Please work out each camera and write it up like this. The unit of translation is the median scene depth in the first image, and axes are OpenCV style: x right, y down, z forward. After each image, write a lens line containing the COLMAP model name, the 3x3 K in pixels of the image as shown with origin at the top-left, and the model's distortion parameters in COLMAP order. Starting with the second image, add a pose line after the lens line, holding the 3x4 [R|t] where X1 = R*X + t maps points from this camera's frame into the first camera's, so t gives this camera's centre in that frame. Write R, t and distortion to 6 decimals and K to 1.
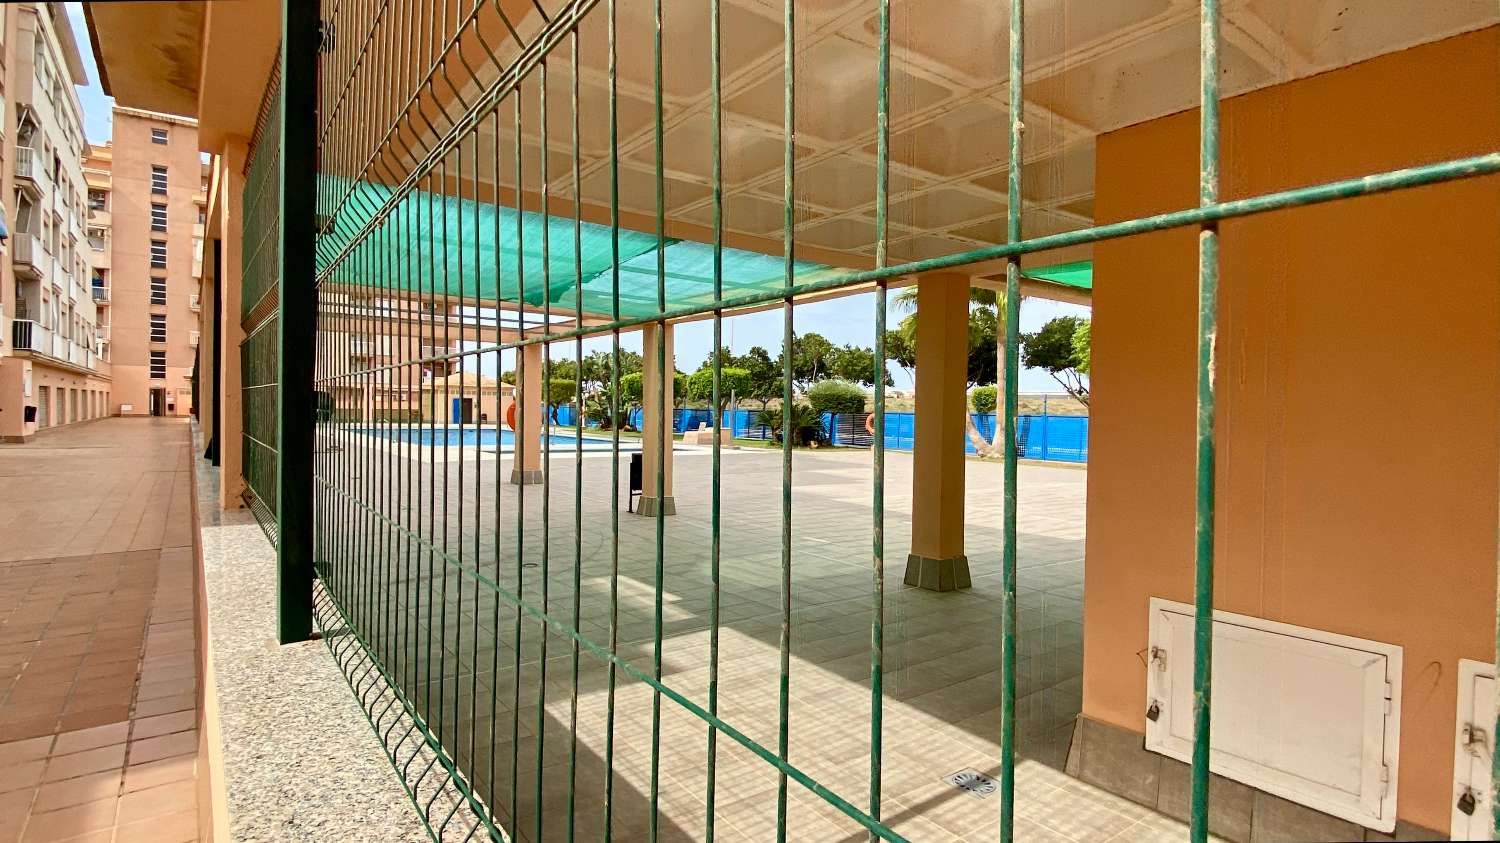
lens RADIAL K [[779.3, 0, 743.4], [0, 779.3, 427.6], [0, 0, 1]] dist [0.003954, -0.004861]
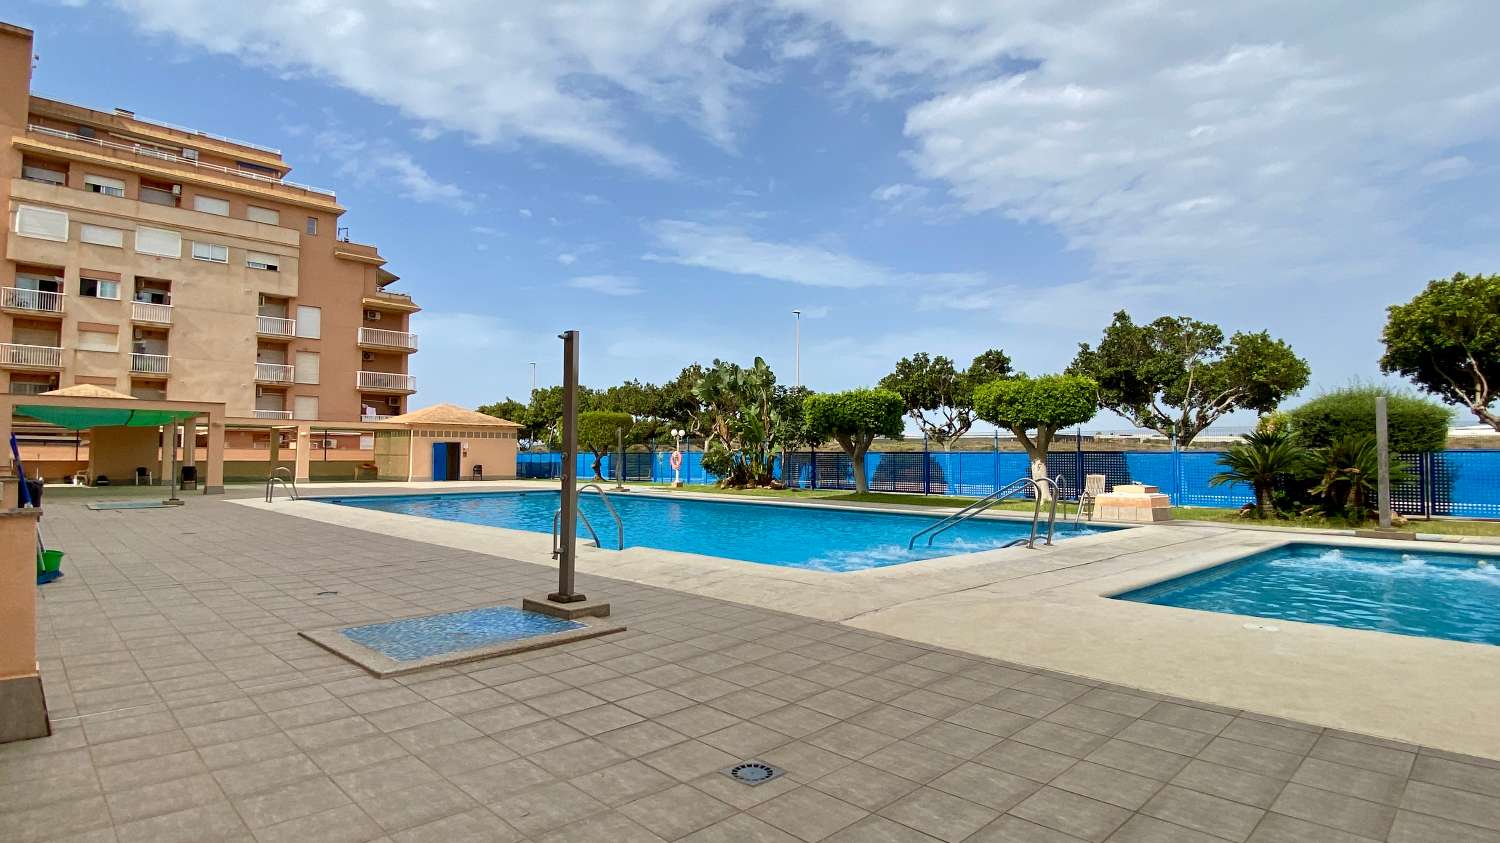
lens RADIAL K [[779.3, 0, 745.1], [0, 779.3, 429.8], [0, 0, 1]] dist [0.003954, -0.004861]
pose [[0.989451, -0.003432, 0.144825, -0.196045], [0.011691, 0.998350, -0.056212, -0.007915], [-0.144393, 0.057312, 0.987859, 0.284430]]
